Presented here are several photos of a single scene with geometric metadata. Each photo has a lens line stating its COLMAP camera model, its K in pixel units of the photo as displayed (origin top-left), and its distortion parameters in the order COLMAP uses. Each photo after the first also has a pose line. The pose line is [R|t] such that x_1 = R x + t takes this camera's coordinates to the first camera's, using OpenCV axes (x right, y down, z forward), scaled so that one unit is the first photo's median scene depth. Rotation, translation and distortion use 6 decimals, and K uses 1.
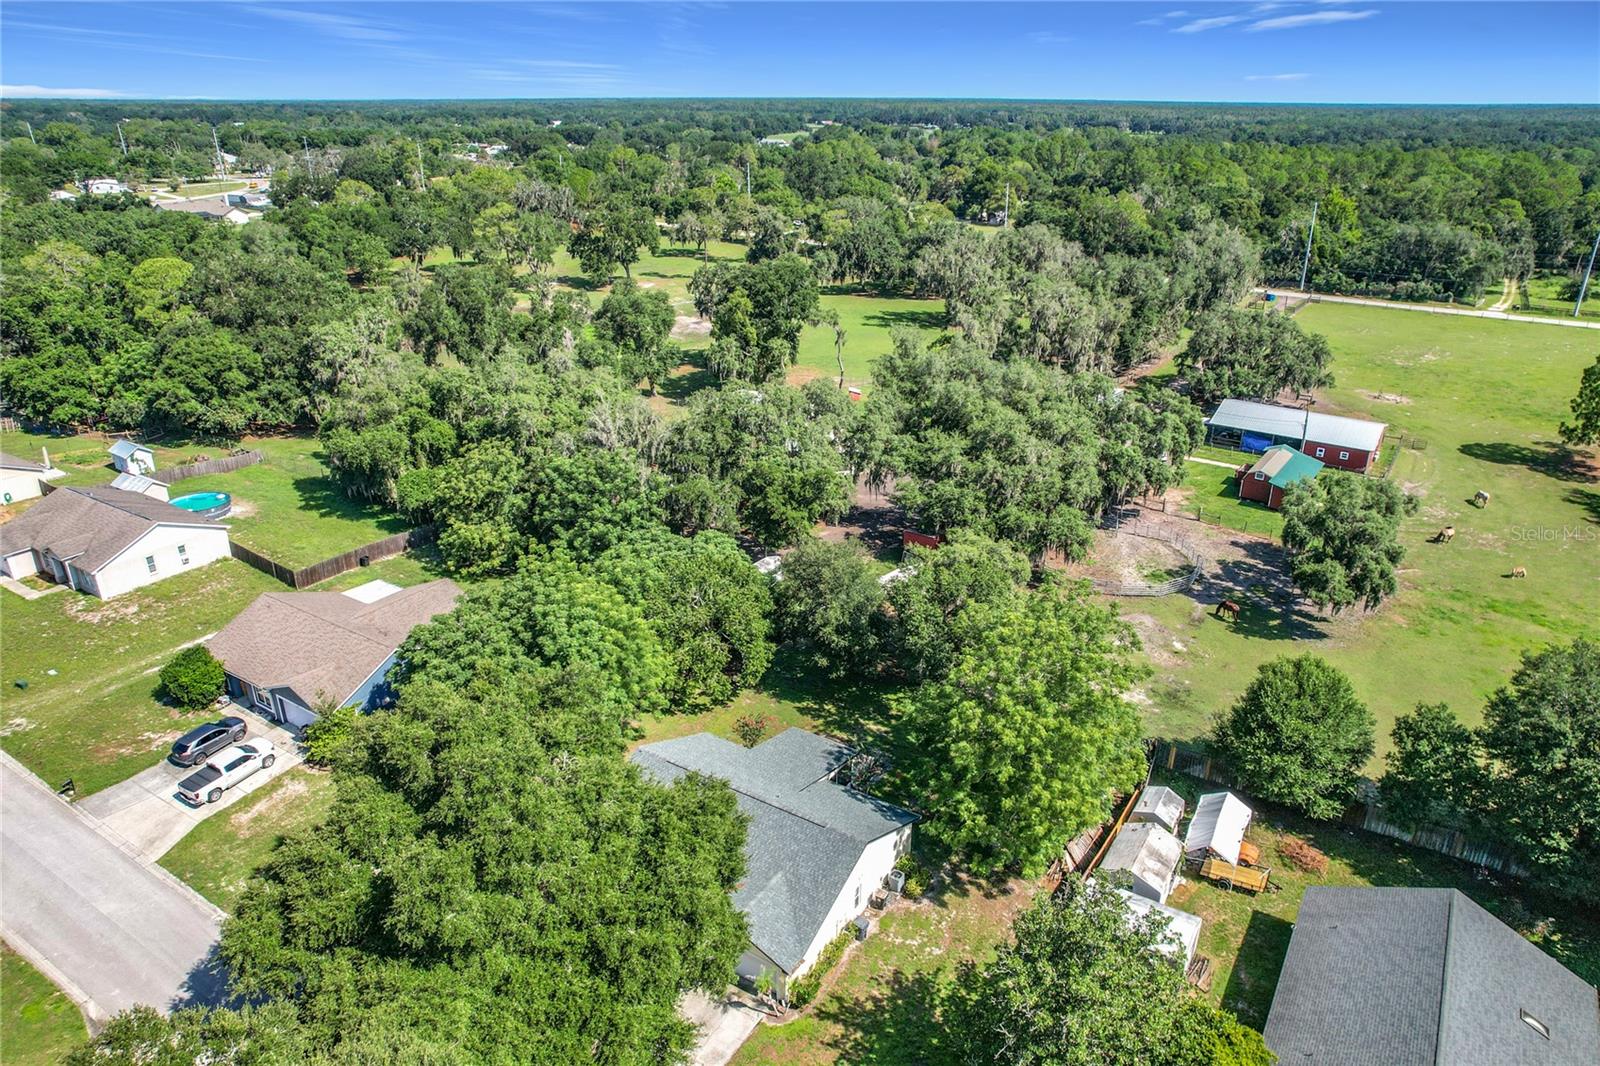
lens RADIAL K [[1036.5, 0, 810.3], [0, 1036.5, 525.8], [0, 0, 1]] dist [-0.090432, 0.087494]
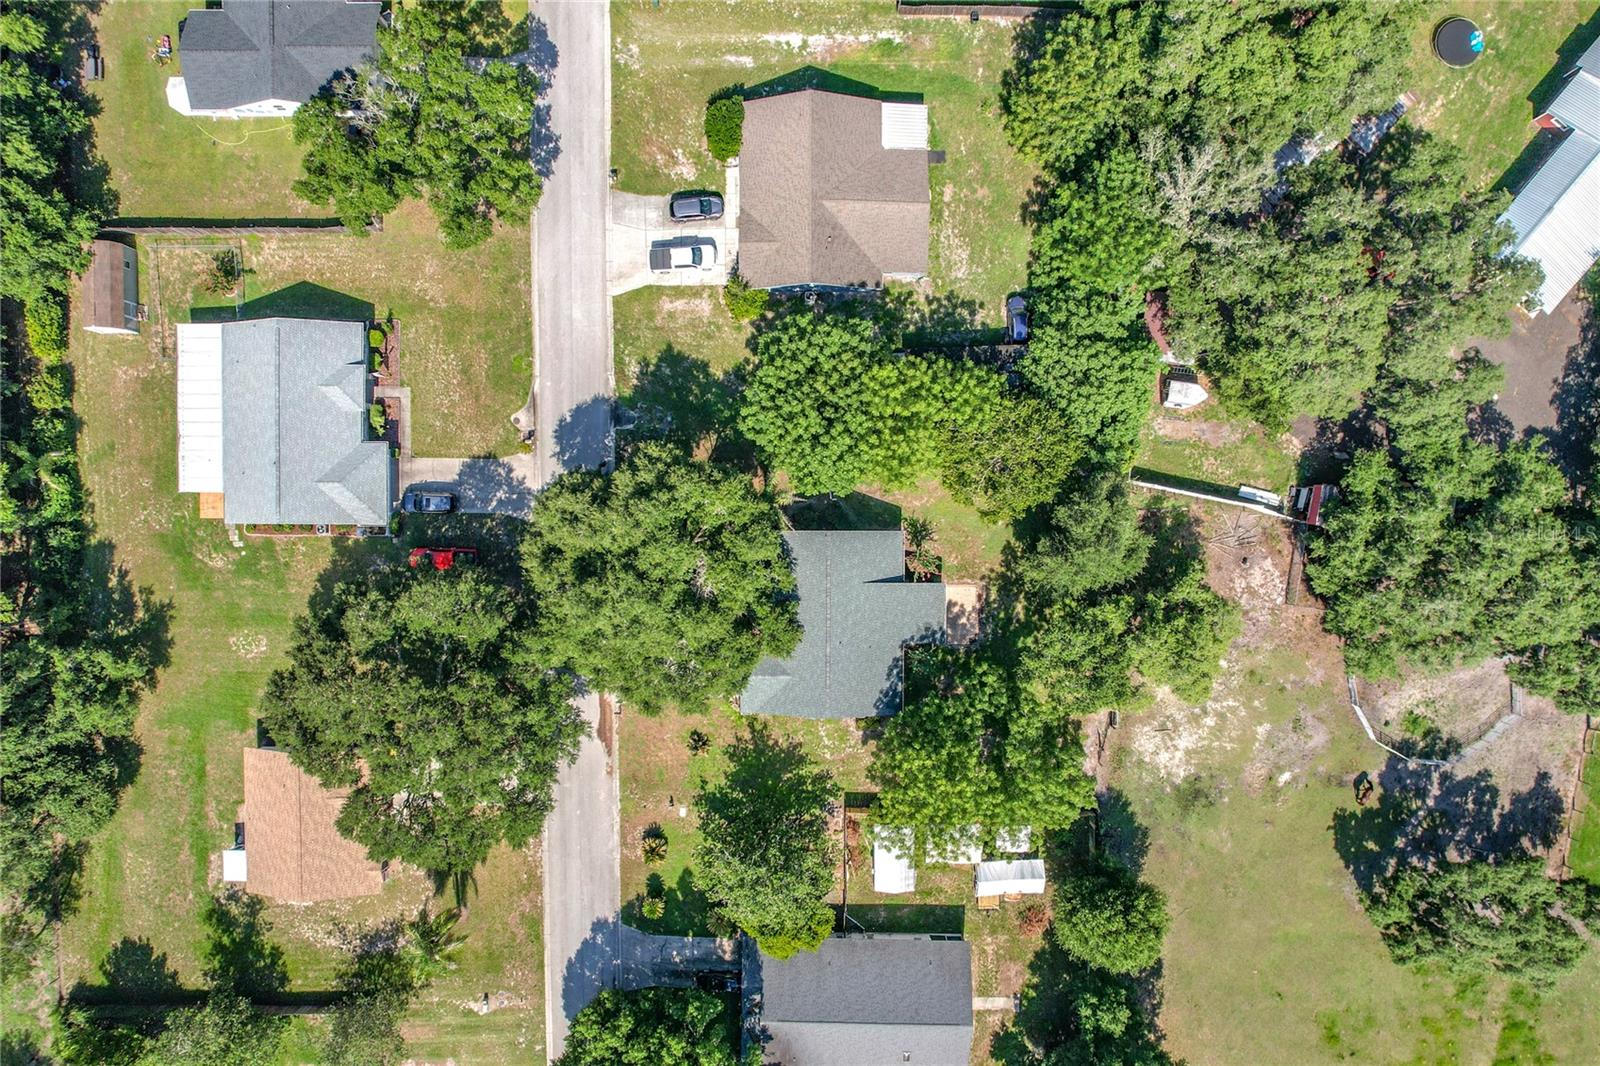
lens RADIAL K [[1042.1, 0, 800.0], [0, 1042.1, 533.0], [0, 0, 1]] dist [-0.073562, 0.055870]
pose [[0.533048, 0.845967, 0.014126, -0.151548], [-0.311011, 0.180388, 0.933130, -0.791000], [0.786850, -0.501796, 0.359260, 0.336396]]
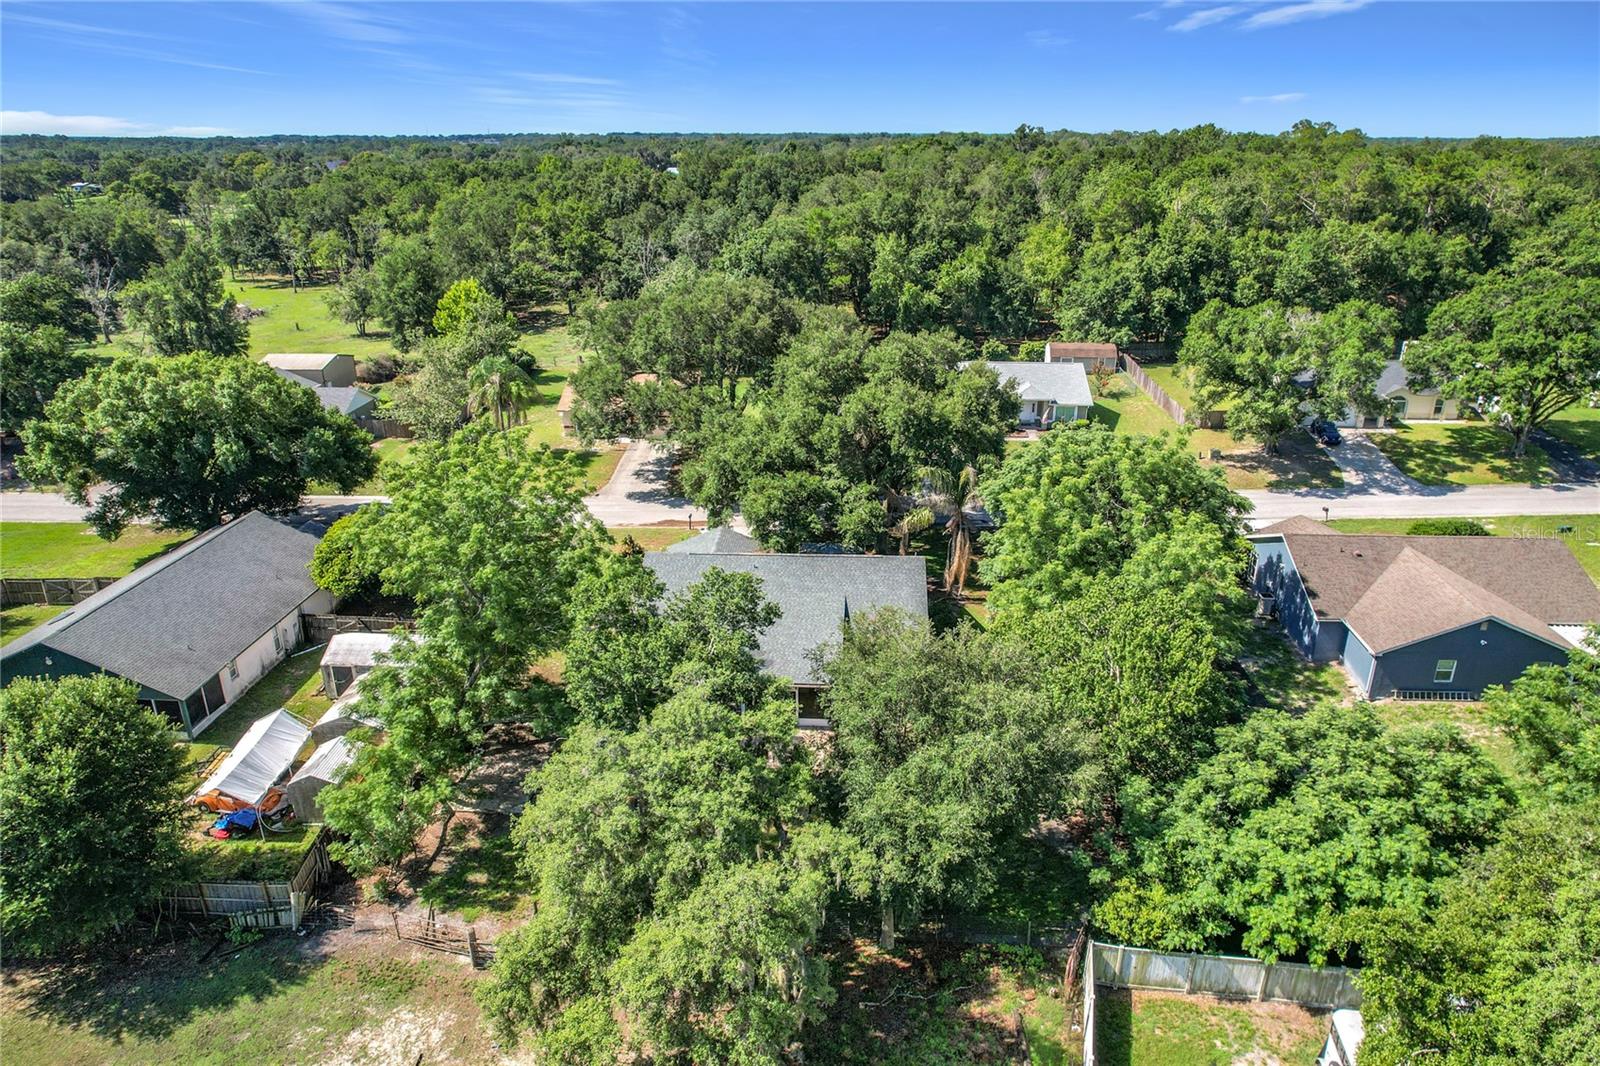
lens RADIAL K [[1036.5, 0, 810.3], [0, 1036.5, 525.8], [0, 0, 1]] dist [-0.090432, 0.087494]
pose [[-0.869540, 0.177477, -0.460871, 0.259935], [-0.191688, 0.738748, 0.646148, -0.282969], [0.455144, 0.650195, -0.608351, 1.103476]]
